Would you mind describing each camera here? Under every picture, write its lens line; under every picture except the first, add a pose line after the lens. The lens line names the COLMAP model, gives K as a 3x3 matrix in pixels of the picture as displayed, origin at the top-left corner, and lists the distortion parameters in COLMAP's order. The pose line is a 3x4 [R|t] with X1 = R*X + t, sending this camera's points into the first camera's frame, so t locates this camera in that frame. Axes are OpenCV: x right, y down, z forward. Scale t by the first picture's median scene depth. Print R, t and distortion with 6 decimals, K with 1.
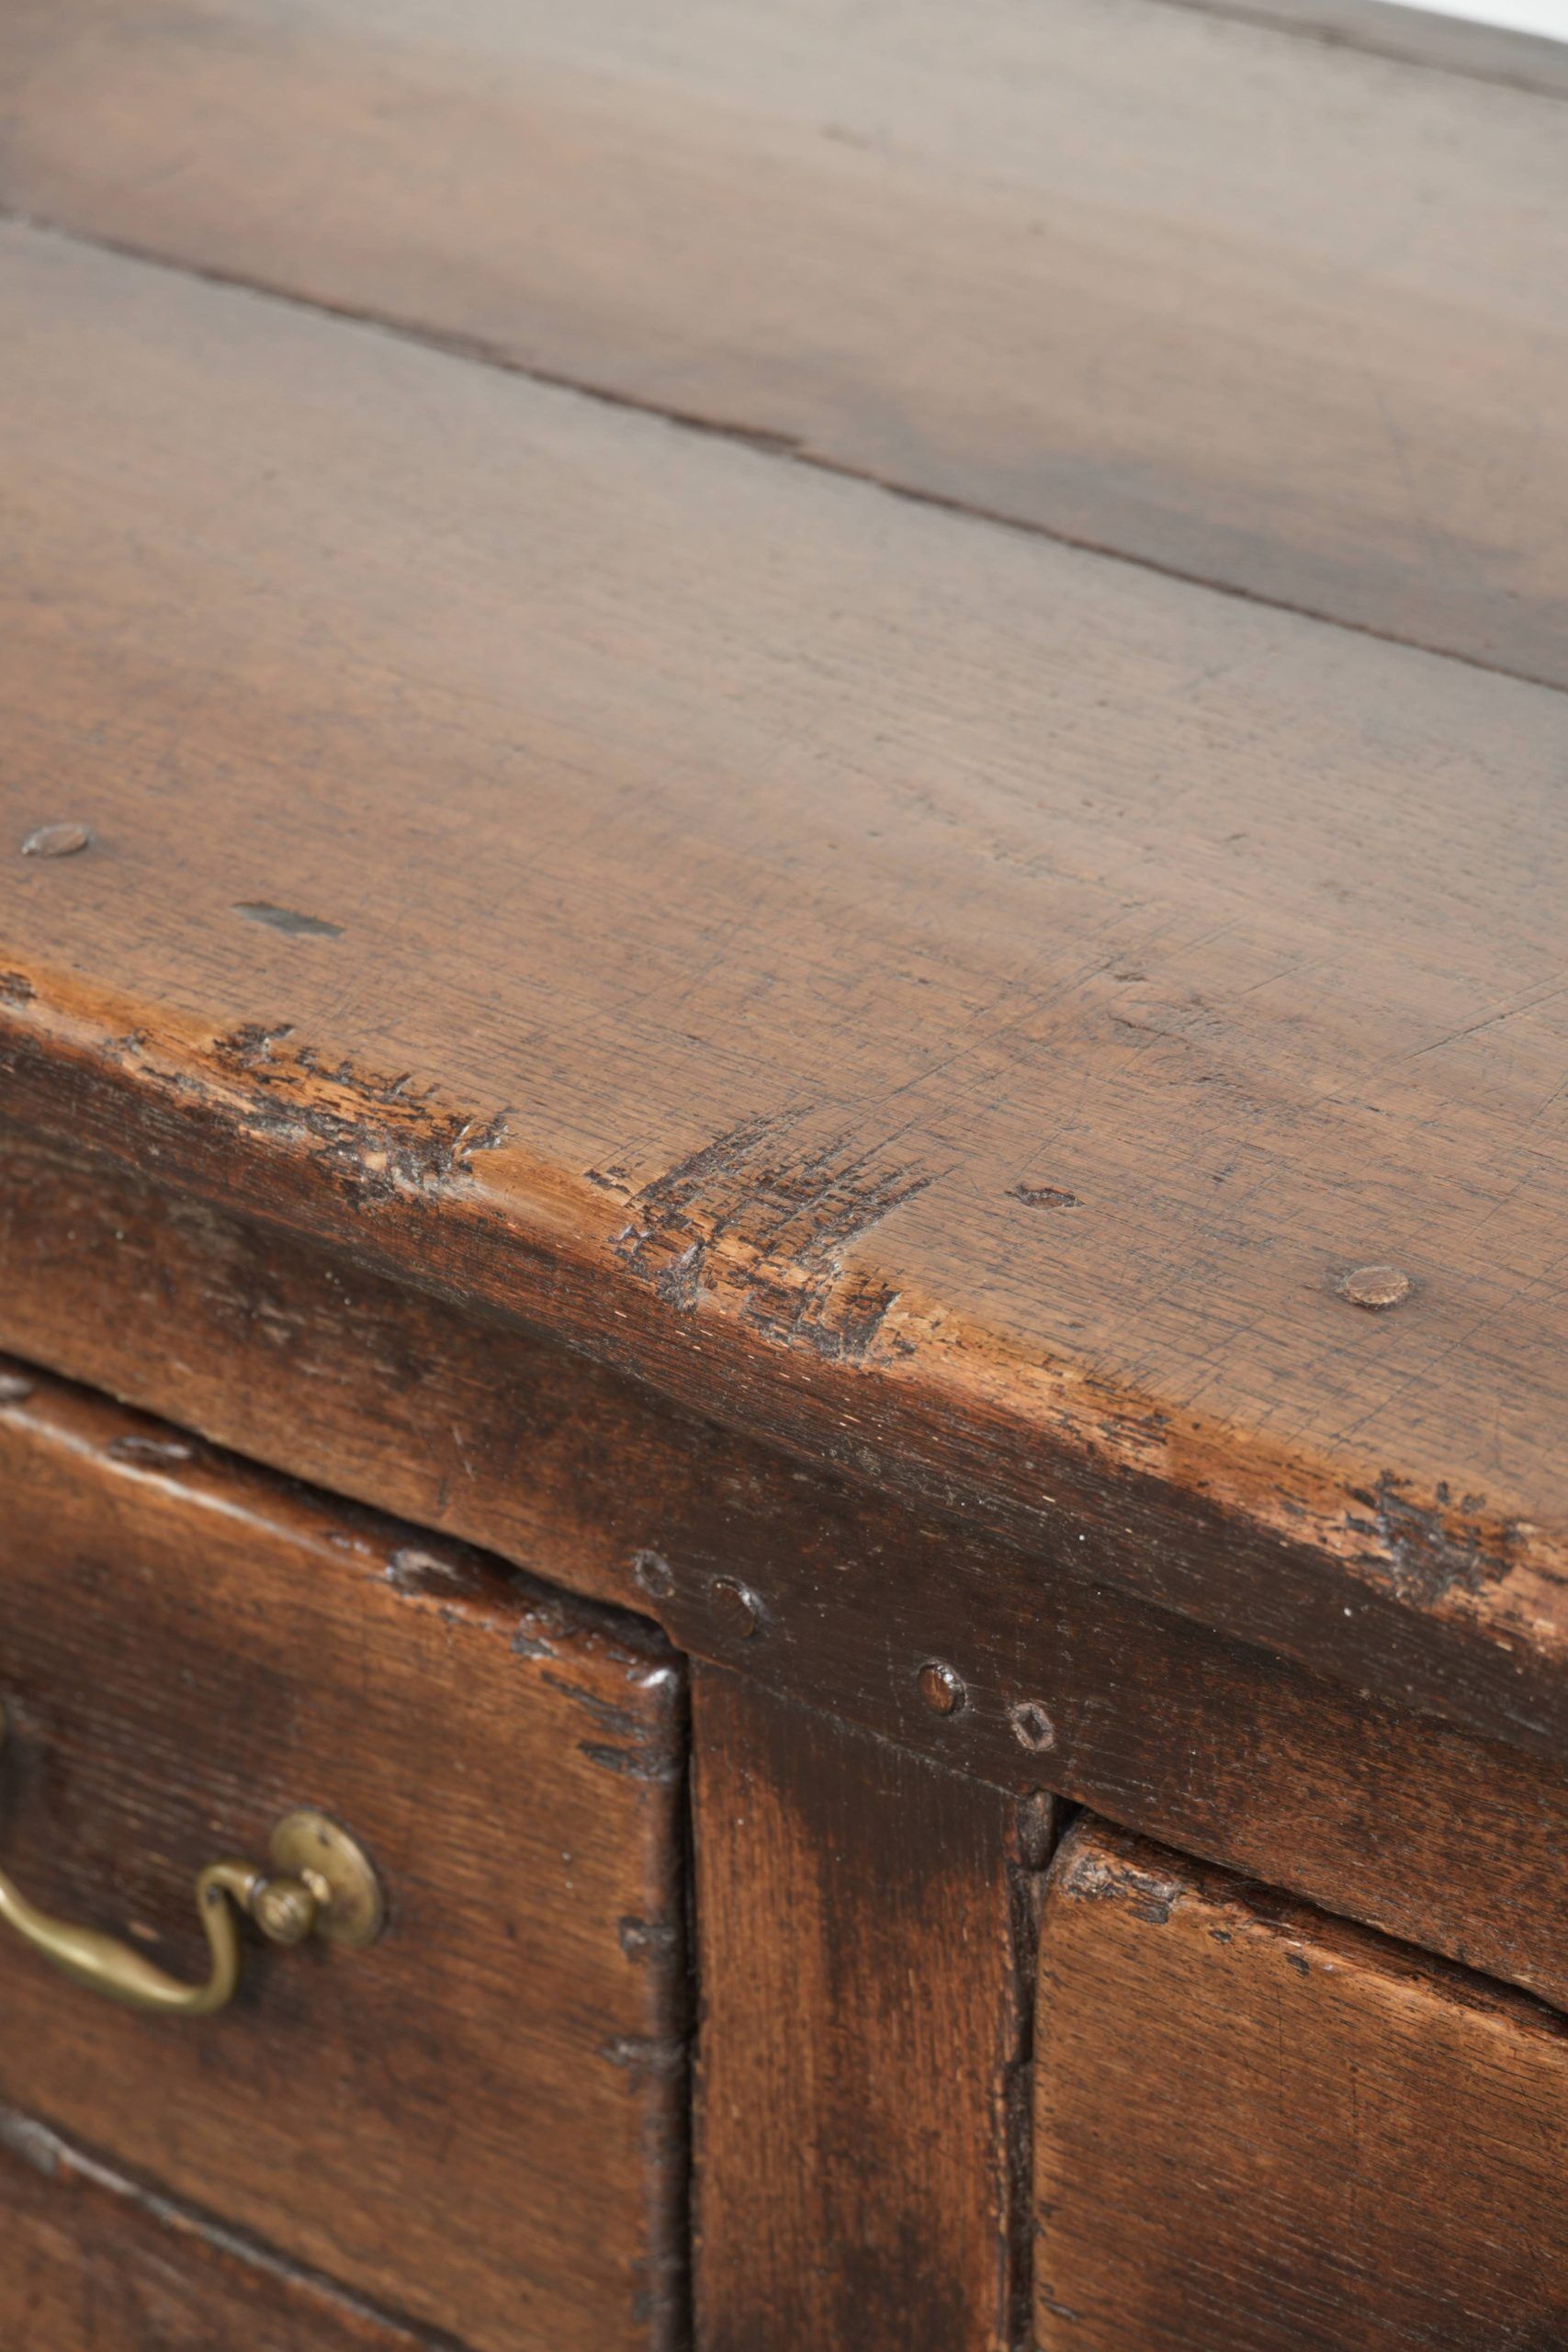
lens RADIAL K [[6576.8, 0, 784.0], [0, 6576.8, 1176.0], [0, 0, 1]] dist [0.023149, 0.927236]
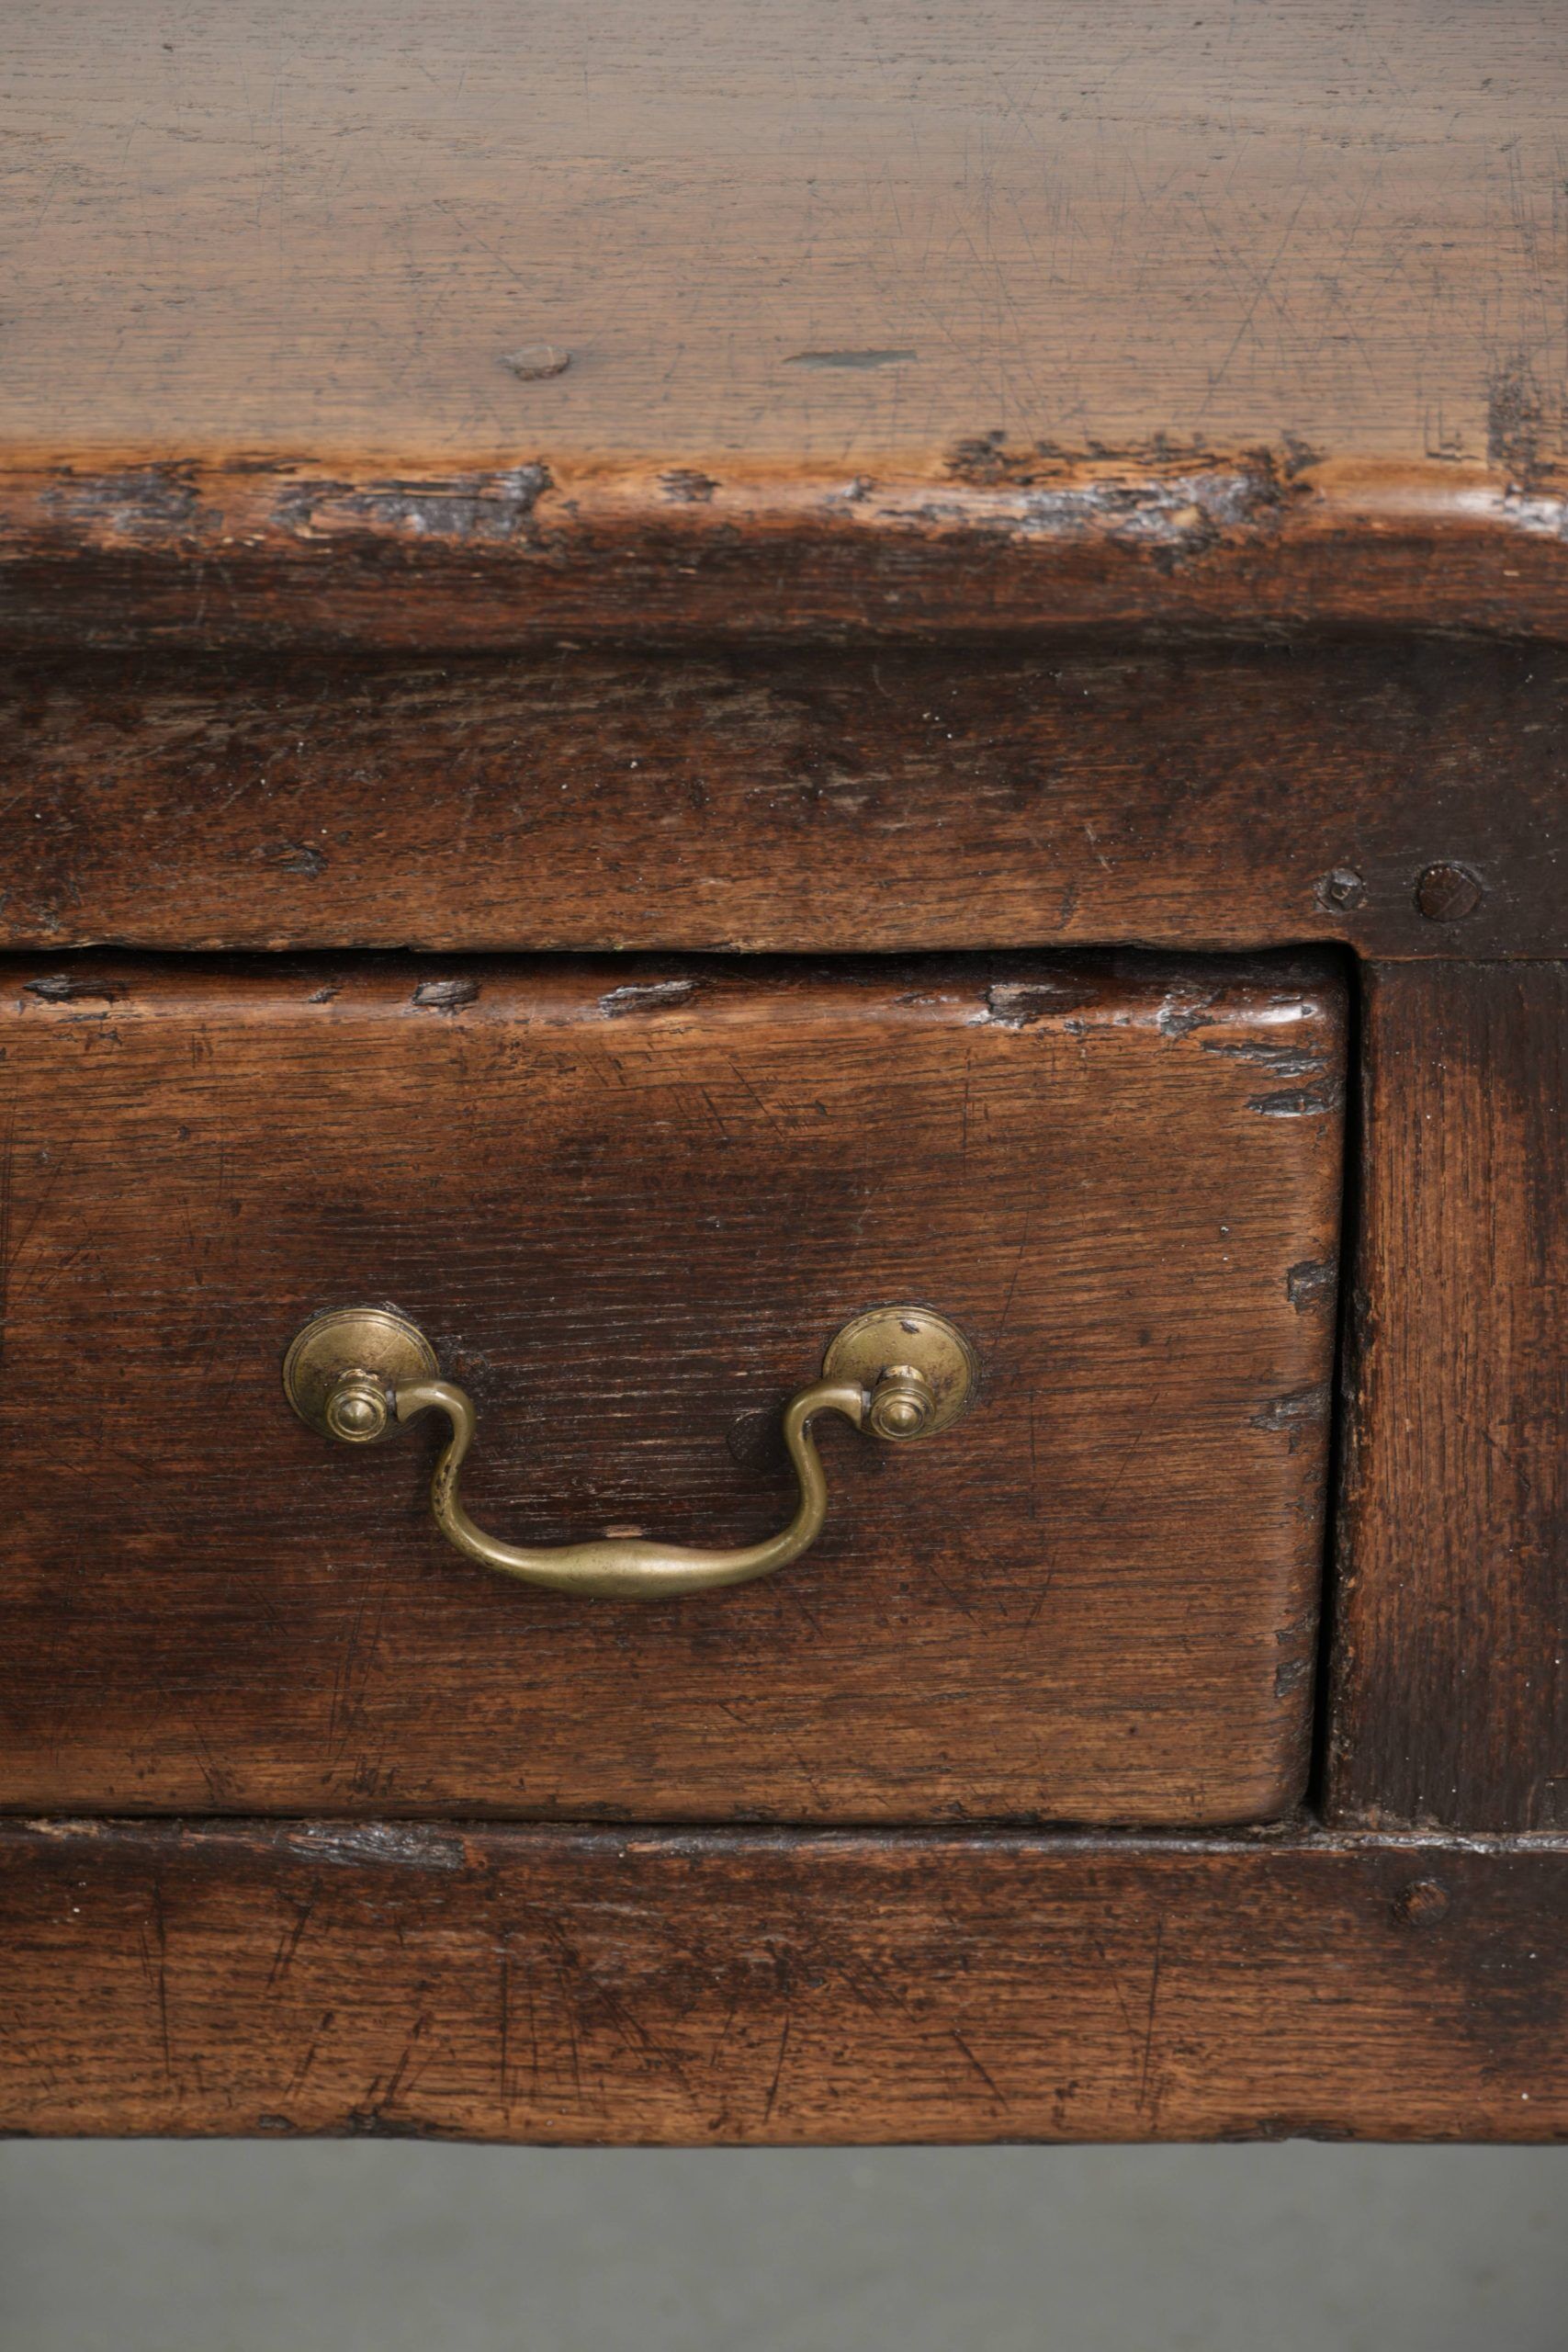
lens RADIAL K [[7720.1, 0, 784.0], [0, 7720.1, 1176.0], [0, 0, 1]] dist [0.064296, 0.719769]
pose [[0.788347, -0.292409, 0.541301, -0.724474], [0.296277, 0.951531, 0.082518, -0.020673], [-0.539193, 0.095322, 0.836770, 0.057499]]
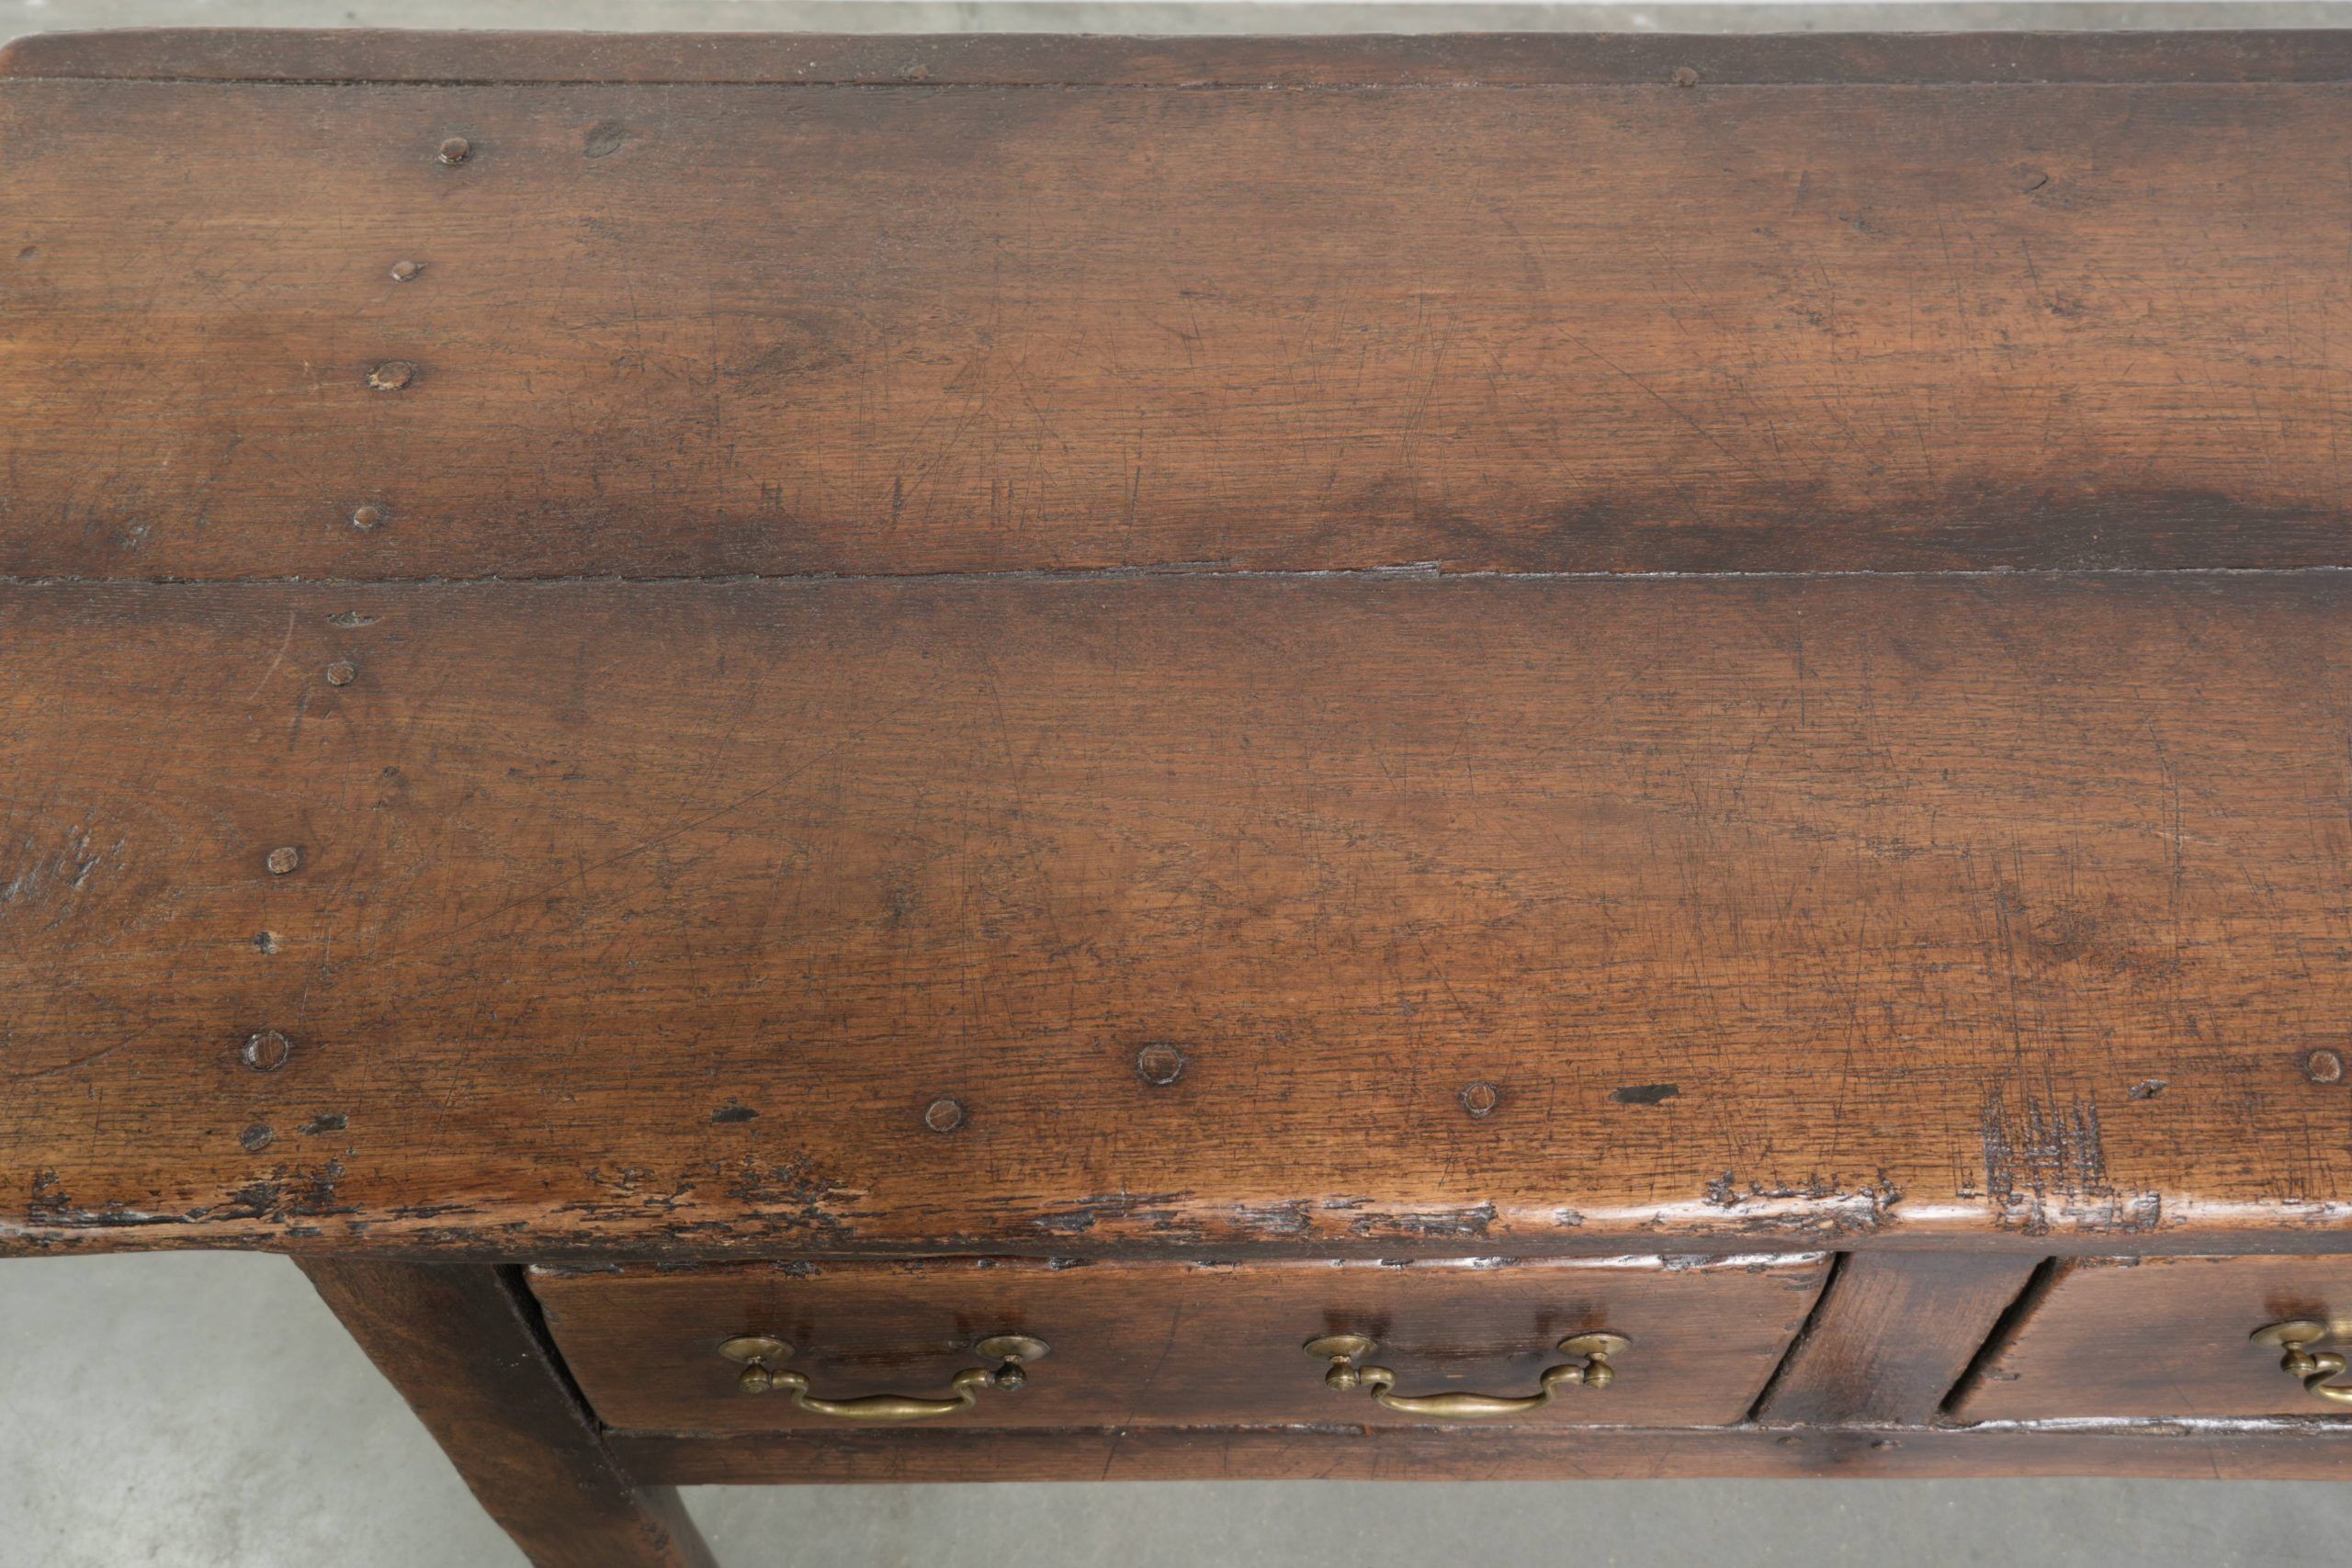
lens RADIAL K [[2550.4, 0, 1176.0], [0, 2550.4, 784.0], [0, 0, 1]] dist [0.016405, 0.016260]
pose [[0.784319, -0.513974, 0.347381, -0.375873], [0.298188, 0.803387, 0.515415, -0.508235], [-0.543992, -0.300665, 0.783373, 0.525206]]
